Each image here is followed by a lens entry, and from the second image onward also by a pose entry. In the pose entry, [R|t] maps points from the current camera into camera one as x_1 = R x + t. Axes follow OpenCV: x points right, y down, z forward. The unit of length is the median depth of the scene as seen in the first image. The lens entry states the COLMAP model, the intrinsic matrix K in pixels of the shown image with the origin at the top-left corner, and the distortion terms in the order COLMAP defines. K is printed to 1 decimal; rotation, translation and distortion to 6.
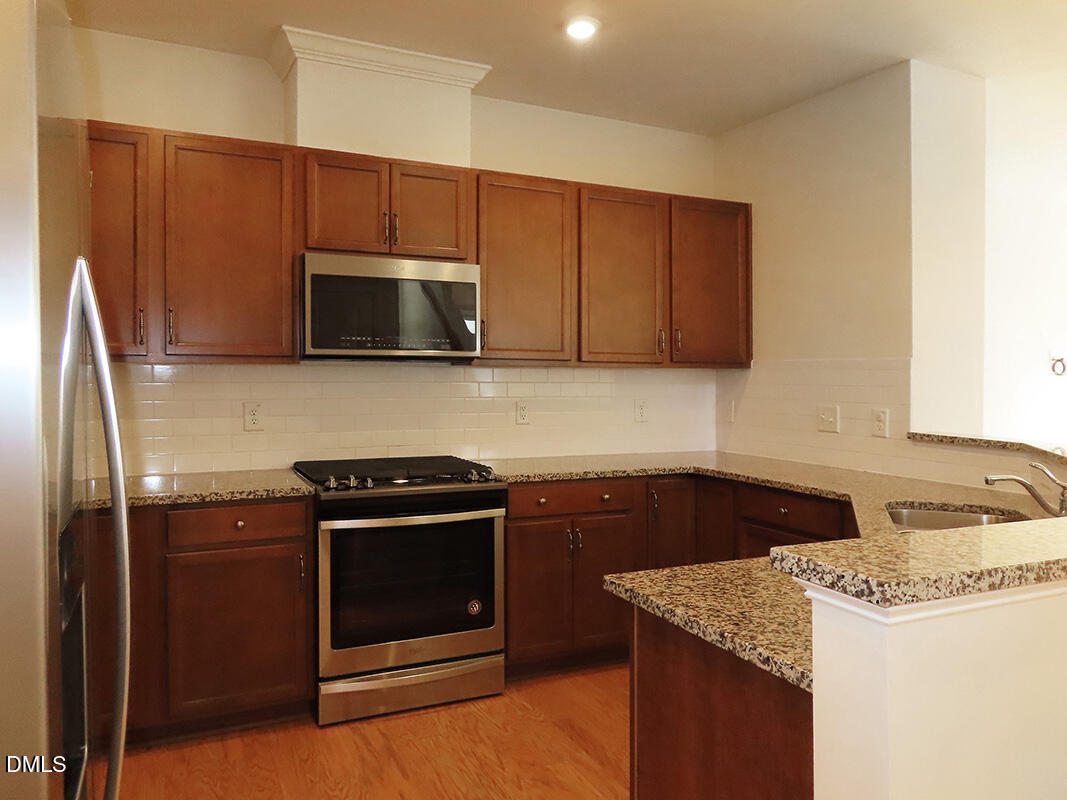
lens RADIAL K [[792.1, 0, 533.5], [0, 792.1, 400.0], [0, 0, 1]] dist [-0.076861, -0.000599]
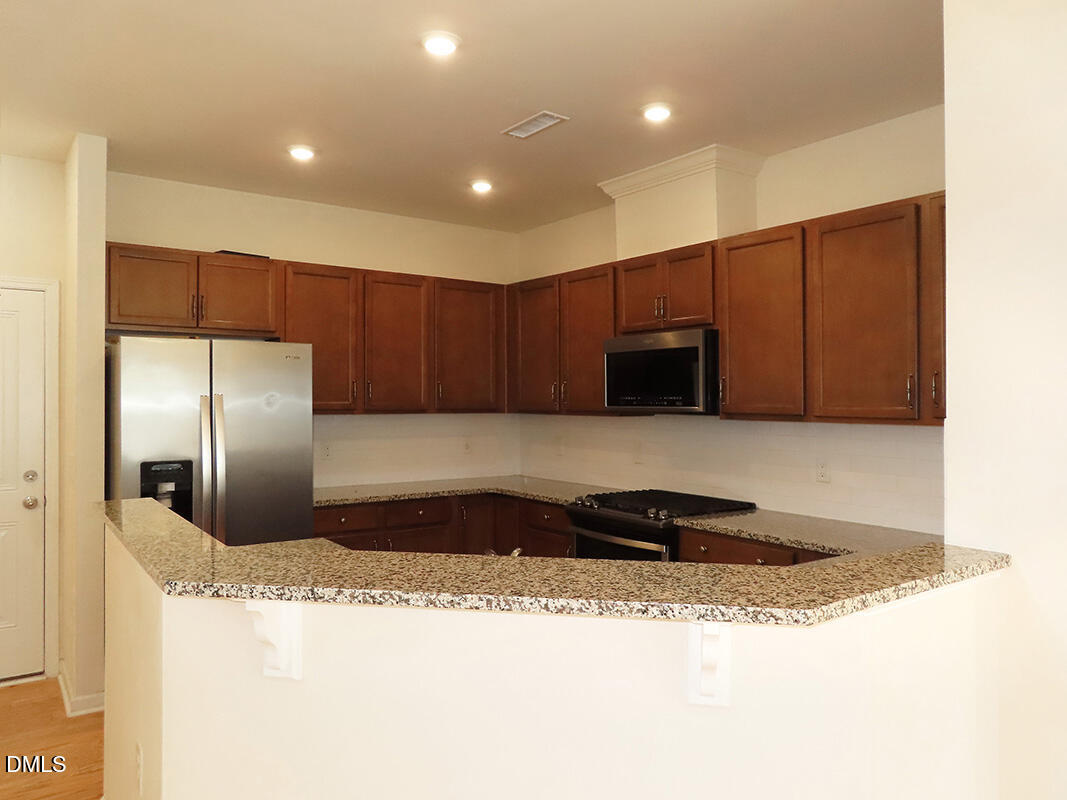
lens RADIAL K [[778.3, 0, 564.2], [0, 778.3, 402.8], [0, 0, 1]] dist [-0.018293, -0.000039]
pose [[0.151972, -0.014969, -0.988271, 1.048612], [-0.037351, 0.999084, -0.020876, -0.038879], [0.987679, 0.040086, 0.151274, 0.694208]]
